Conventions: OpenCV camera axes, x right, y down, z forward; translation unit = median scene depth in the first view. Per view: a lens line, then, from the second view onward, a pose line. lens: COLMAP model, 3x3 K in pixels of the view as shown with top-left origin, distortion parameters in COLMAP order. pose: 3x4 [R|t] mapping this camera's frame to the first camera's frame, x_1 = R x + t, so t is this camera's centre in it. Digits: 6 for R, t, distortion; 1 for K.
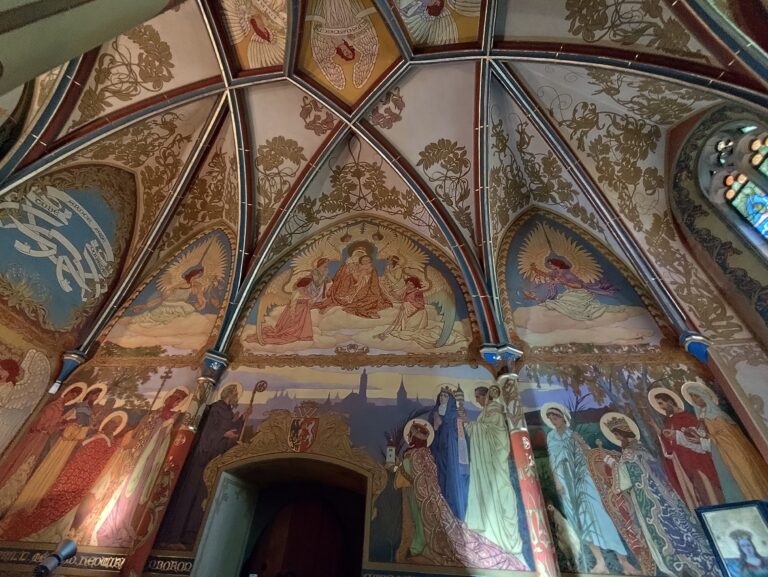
lens RADIAL K [[350.6, 0, 378.7], [0, 350.6, 287.9], [0, 0, 1]] dist [-0.000937, 0.000685]
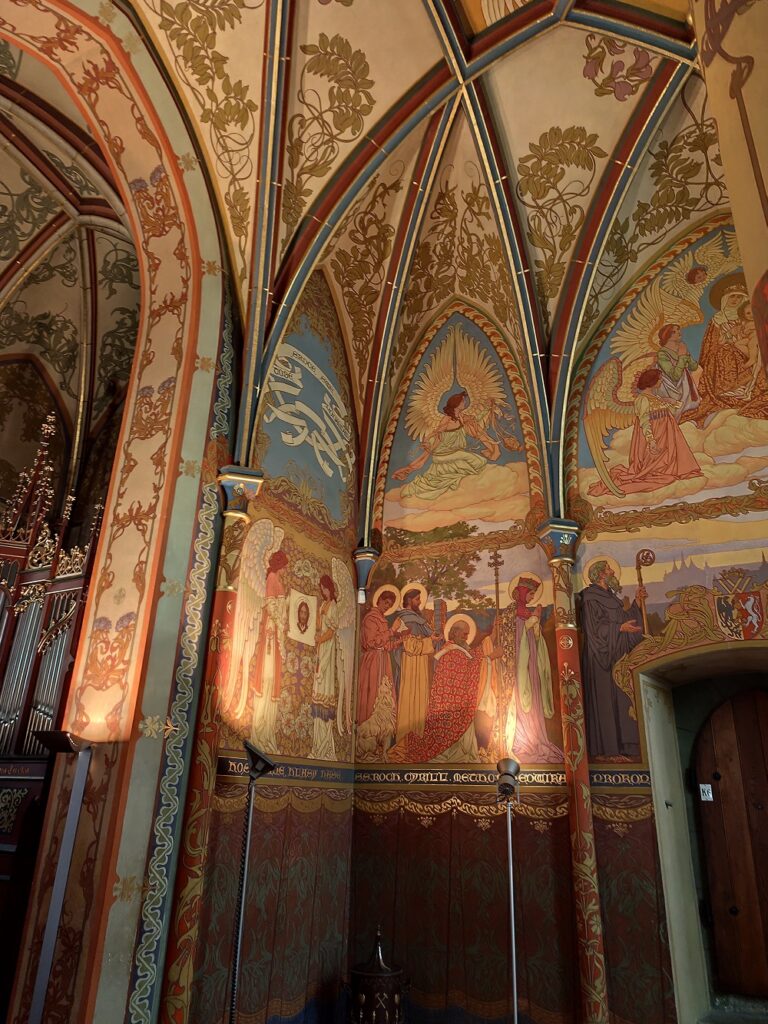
lens RADIAL K [[703.5, 0, 384.0], [0, 703.5, 512.0], [0, 0, 1]] dist [0.041344, -0.058003]
pose [[0.923133, -0.170919, -0.344400, -0.282398], [0.268741, 0.927439, 0.260067, -0.269073], [0.274960, -0.332631, 0.902083, -0.323733]]
